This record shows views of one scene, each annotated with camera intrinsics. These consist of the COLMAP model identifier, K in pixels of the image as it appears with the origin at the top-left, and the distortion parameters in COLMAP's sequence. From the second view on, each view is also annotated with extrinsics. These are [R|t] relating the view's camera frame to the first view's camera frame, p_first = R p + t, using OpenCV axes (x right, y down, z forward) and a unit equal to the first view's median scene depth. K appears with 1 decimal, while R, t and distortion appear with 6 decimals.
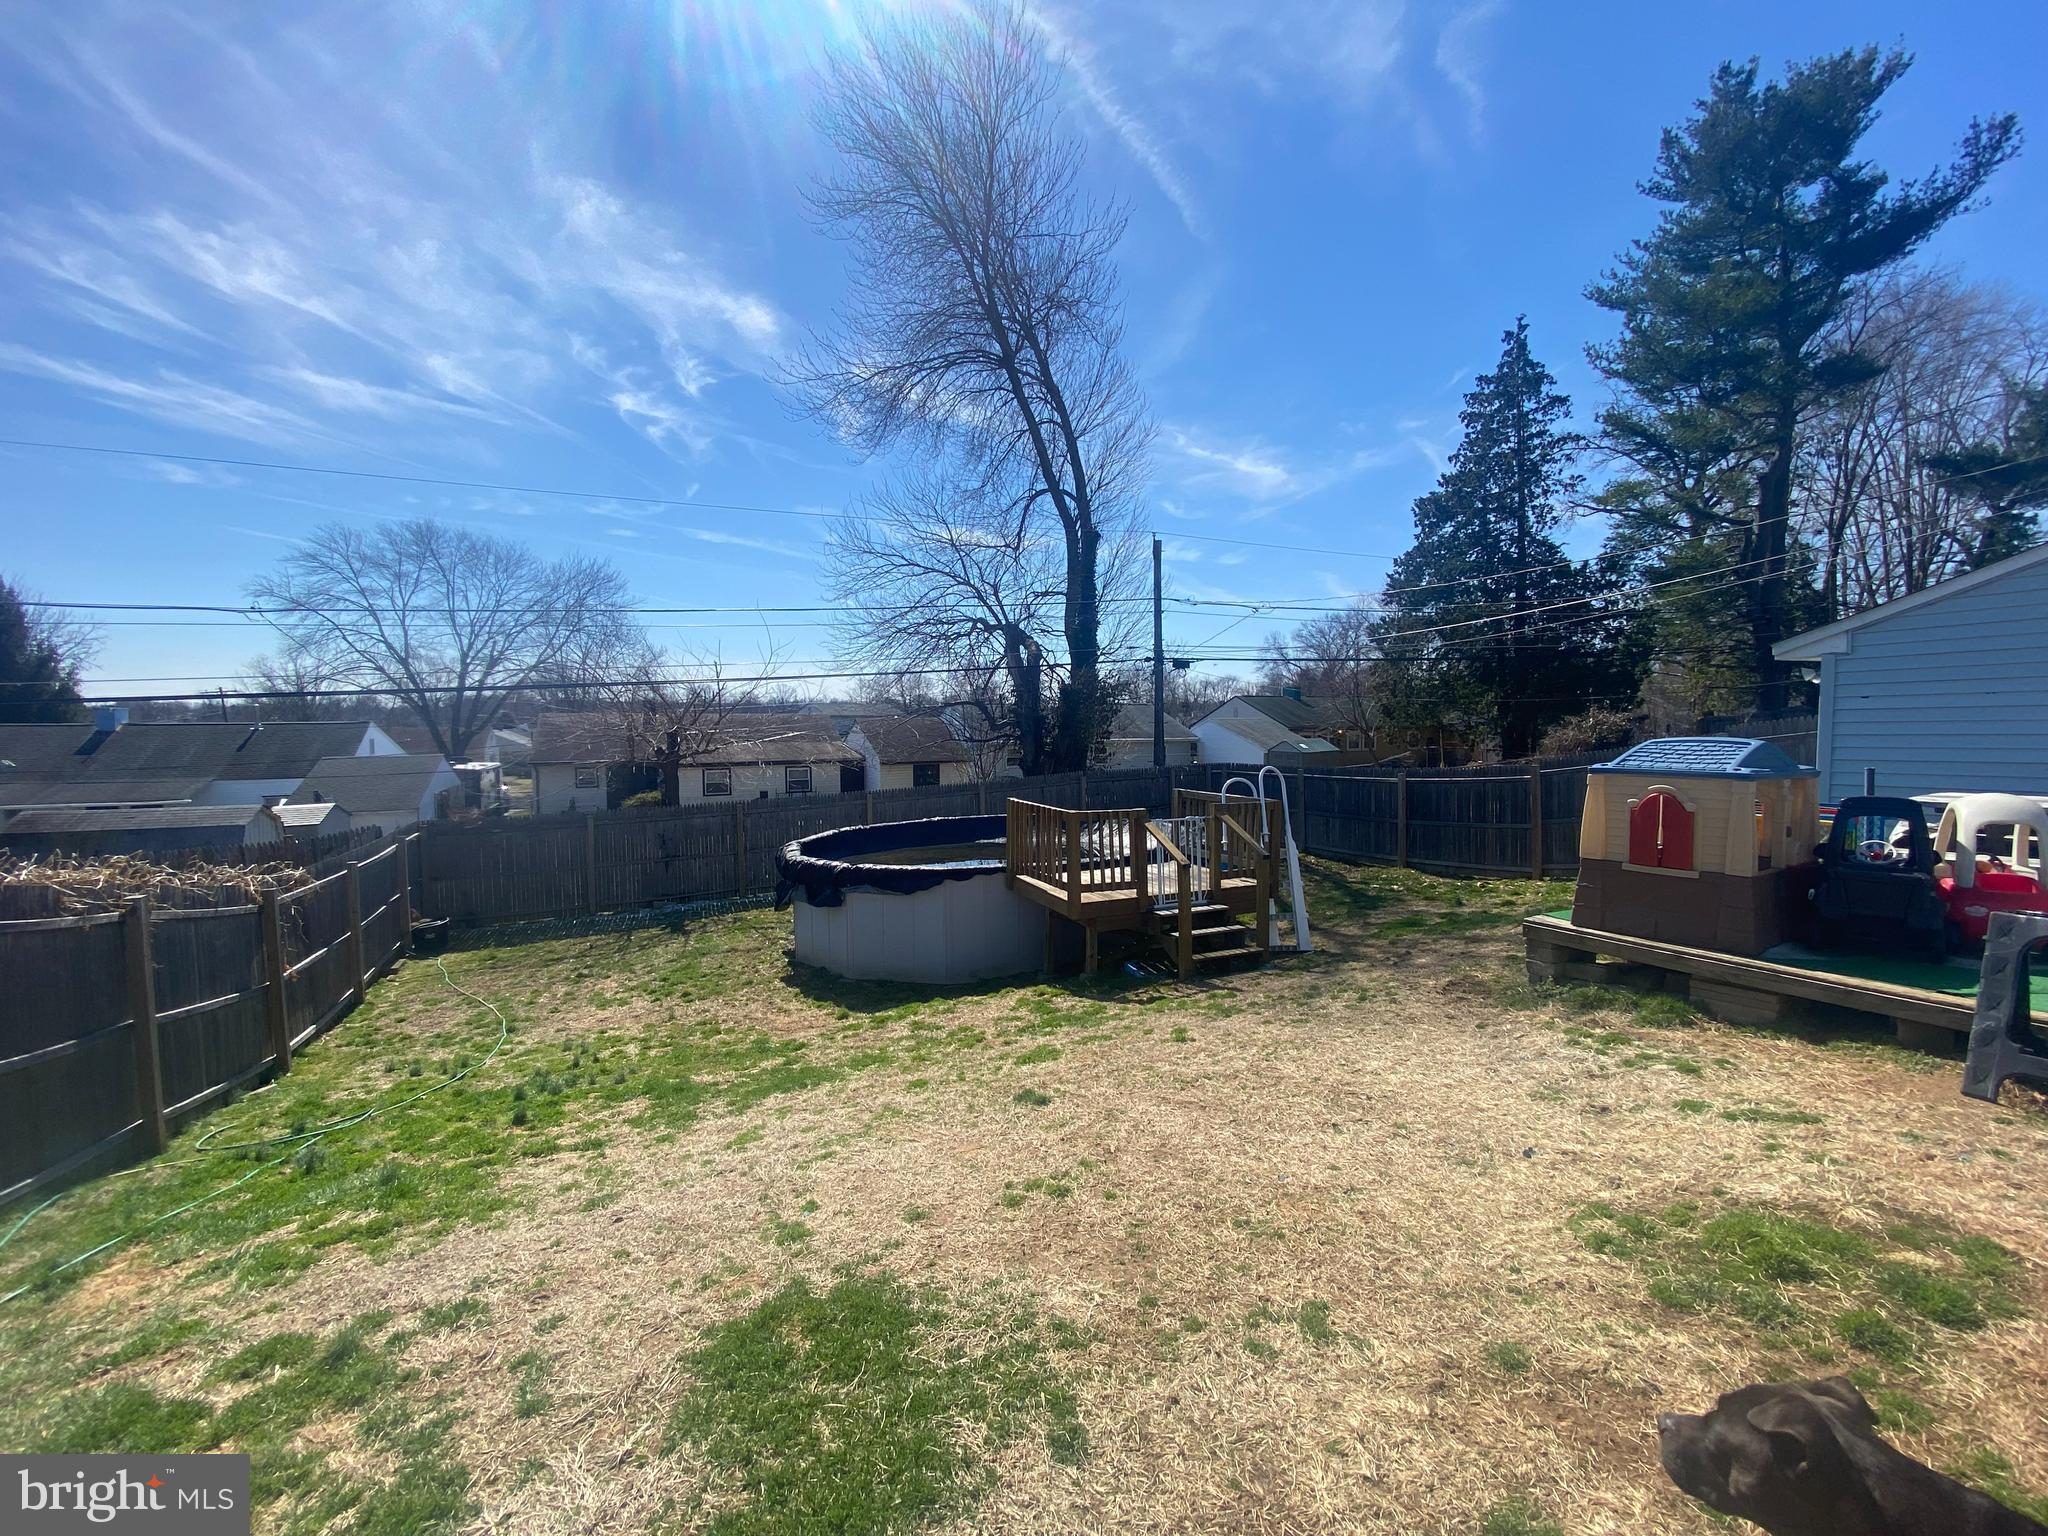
lens RADIAL K [[835.8, 0, 1024.0], [0, 835.8, 768.0], [0, 0, 1]] dist [0.003562, -0.014779]
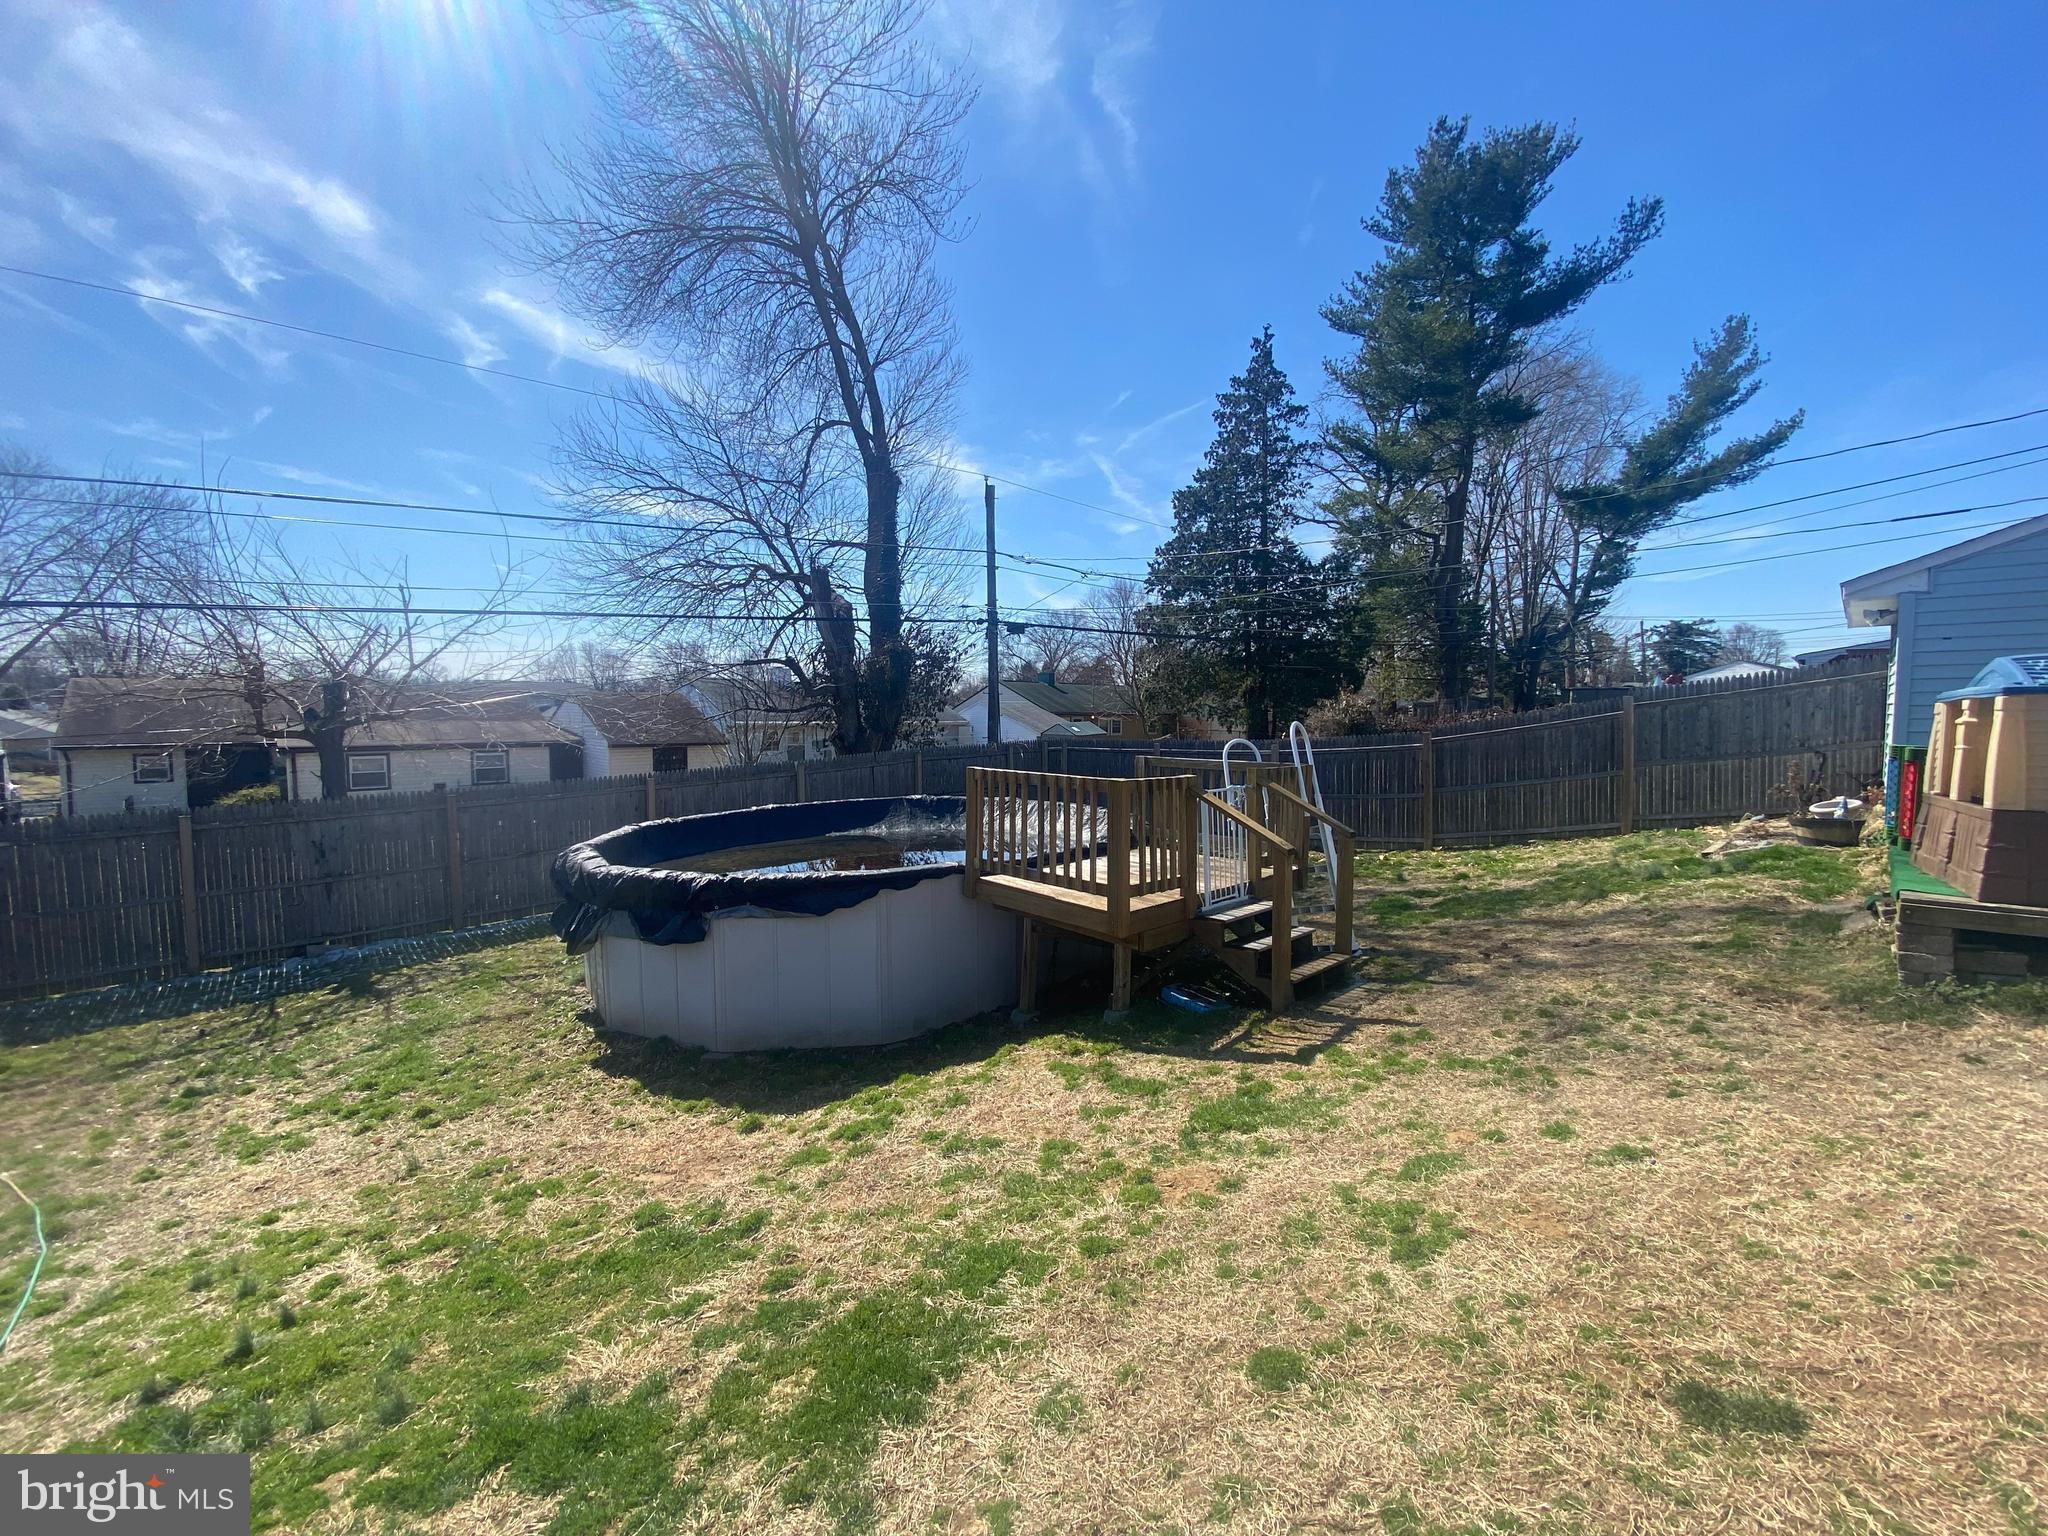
lens RADIAL K [[835.8, 0, 1024.0], [0, 835.8, 768.0], [0, 0, 1]] dist [0.003562, -0.014779]
pose [[0.942719, -0.011121, 0.333403, -0.086485], [0.007752, 0.999905, 0.011434, 0.011821], [-0.333498, -0.008195, 0.942715, 0.136492]]
